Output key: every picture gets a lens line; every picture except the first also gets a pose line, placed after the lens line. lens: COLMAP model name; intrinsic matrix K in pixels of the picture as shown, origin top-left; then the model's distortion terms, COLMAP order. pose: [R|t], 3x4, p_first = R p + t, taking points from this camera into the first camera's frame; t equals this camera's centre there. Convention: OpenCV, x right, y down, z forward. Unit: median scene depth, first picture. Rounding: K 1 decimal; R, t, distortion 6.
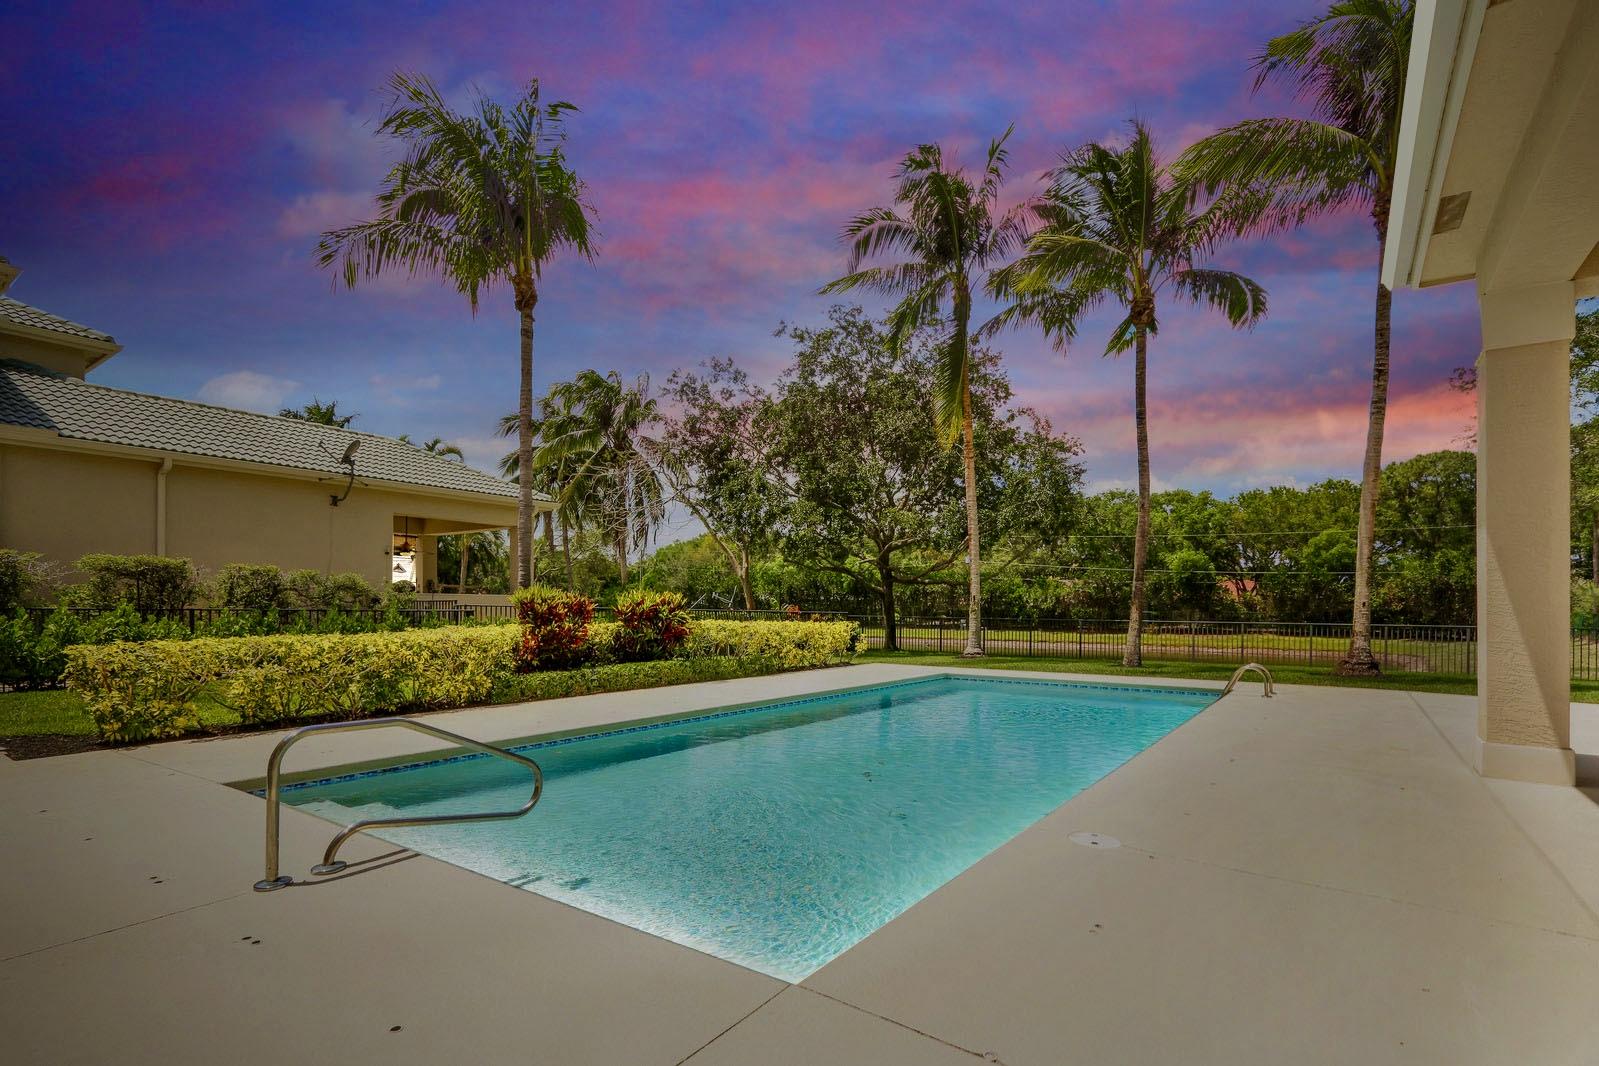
lens RADIAL K [[760.1, 0, 801.0], [0, 760.1, 600.1], [0, 0, 1]] dist [0.000825, -0.000094]
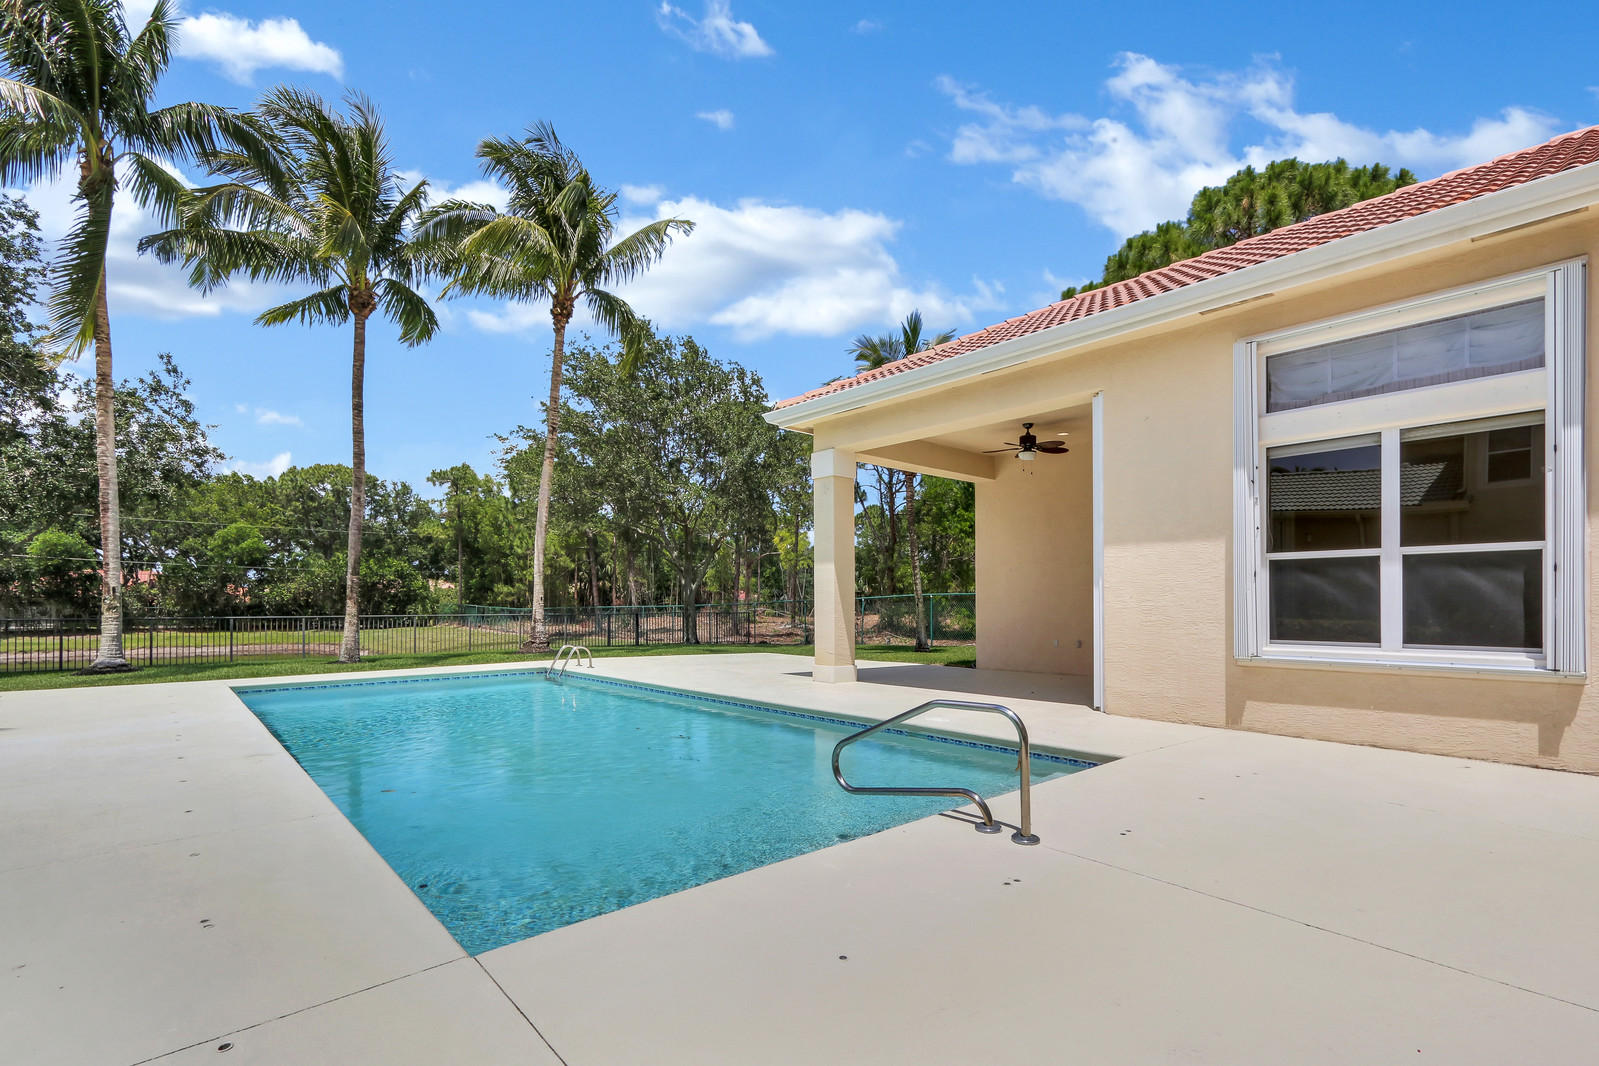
lens RADIAL K [[760.1, 0, 801.0], [0, 760.1, 600.1], [0, 0, 1]] dist [0.000825, -0.000094]
pose [[0.237715, -0.003971, 0.971327, -0.193175], [-0.003445, 0.999982, 0.004932, 0.000295], [-0.971329, -0.004518, 0.237697, 0.104172]]
